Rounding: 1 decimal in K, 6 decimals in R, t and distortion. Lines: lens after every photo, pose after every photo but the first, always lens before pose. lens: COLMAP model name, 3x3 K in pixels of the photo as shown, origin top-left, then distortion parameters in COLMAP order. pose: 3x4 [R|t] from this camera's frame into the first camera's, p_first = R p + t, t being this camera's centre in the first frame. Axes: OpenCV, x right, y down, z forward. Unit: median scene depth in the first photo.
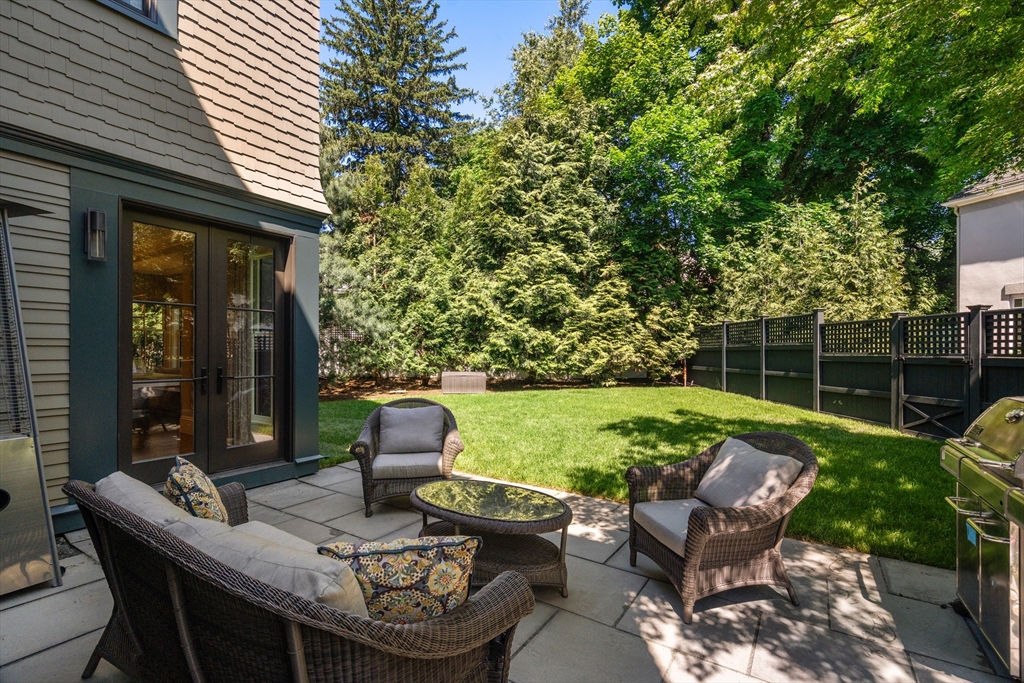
lens RADIAL K [[471.4, 0, 508.4], [0, 471.4, 340.9], [0, 0, 1]] dist [-0.008474, 0.001286]
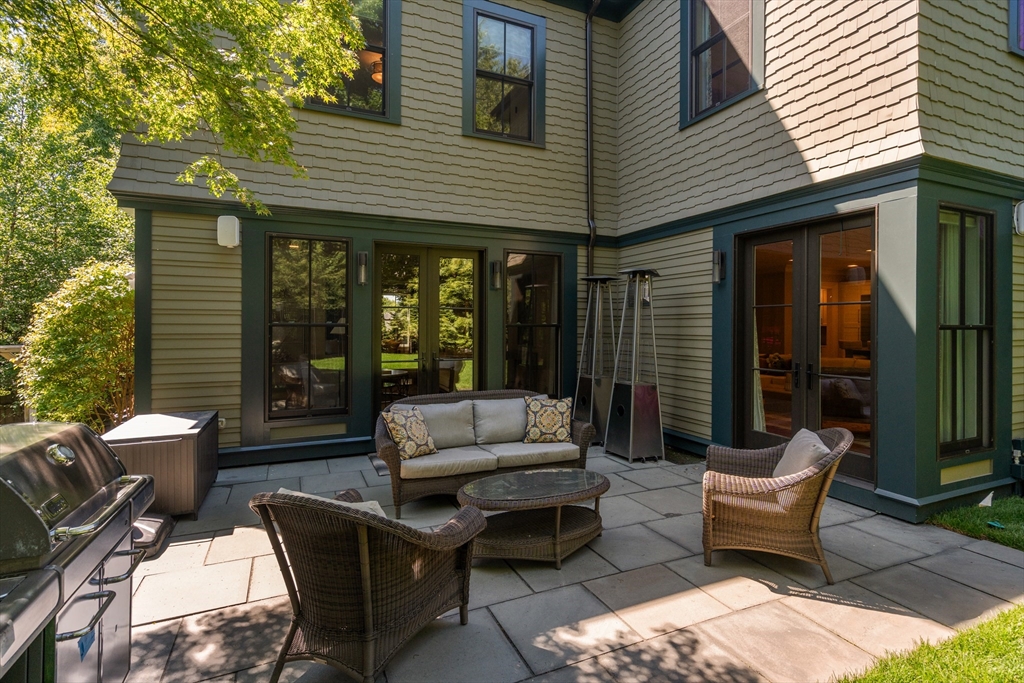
lens RADIAL K [[503.7, 0, 512.9], [0, 503.7, 322.3], [0, 0, 1]] dist [-0.000284, -0.000280]
pose [[-0.554827, -0.021464, -0.831689, 0.926113], [-0.004809, 0.999733, -0.022593, -0.004427], [0.831952, -0.008535, -0.554782, 1.504236]]
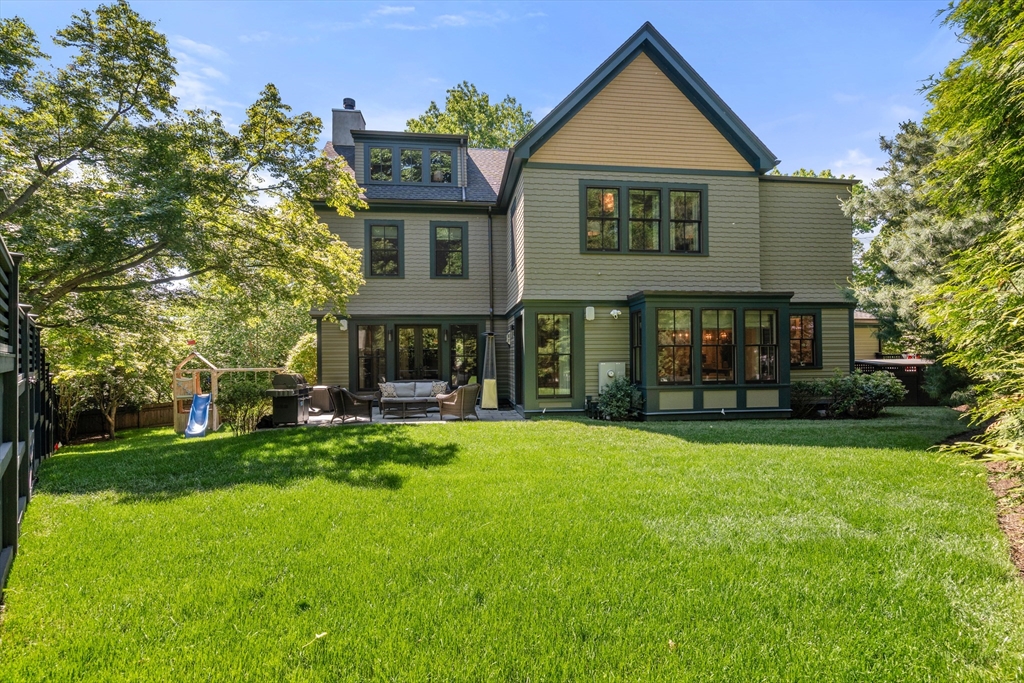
lens RADIAL K [[471.4, 0, 514.6], [0, 471.4, 350.4], [0, 0, 1]] dist [-0.008474, 0.001286]
pose [[-0.775135, -0.012619, -0.631670, 1.675253], [0.006395, 0.999593, -0.027816, 0.041843], [0.631763, -0.025601, -0.774739, 4.425853]]
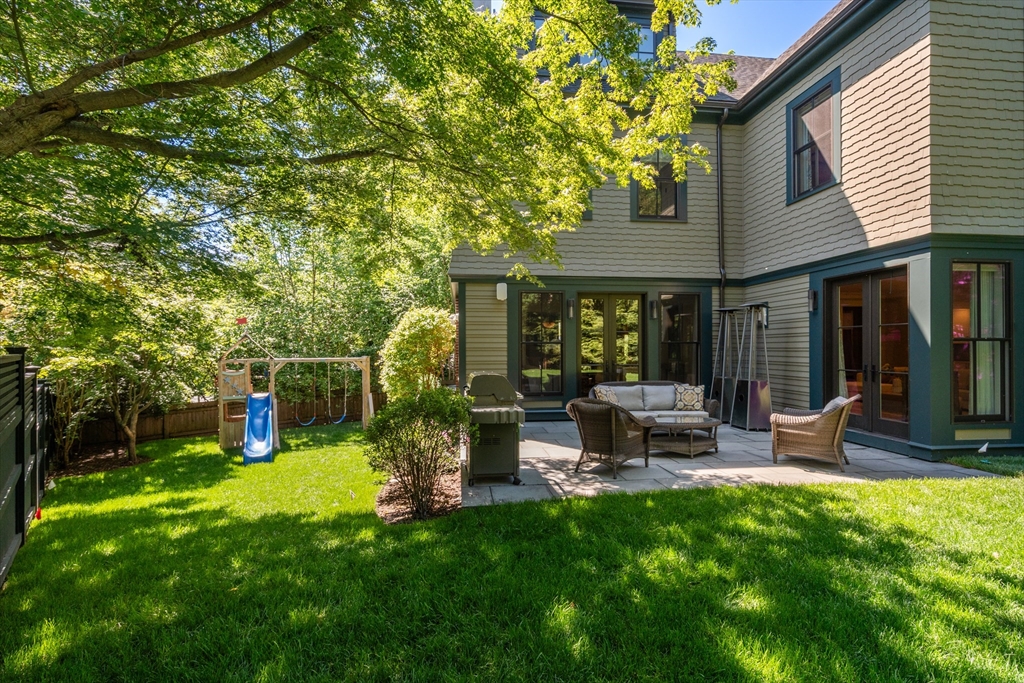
lens RADIAL K [[471.4, 0, 509.7], [0, 471.4, 344.3], [0, 0, 1]] dist [-0.008474, 0.001286]
pose [[-0.783336, -0.018011, -0.621338, 1.822998], [-0.005070, 0.999732, -0.022588, 0.046465], [0.621578, -0.014543, -0.783217, 2.072491]]
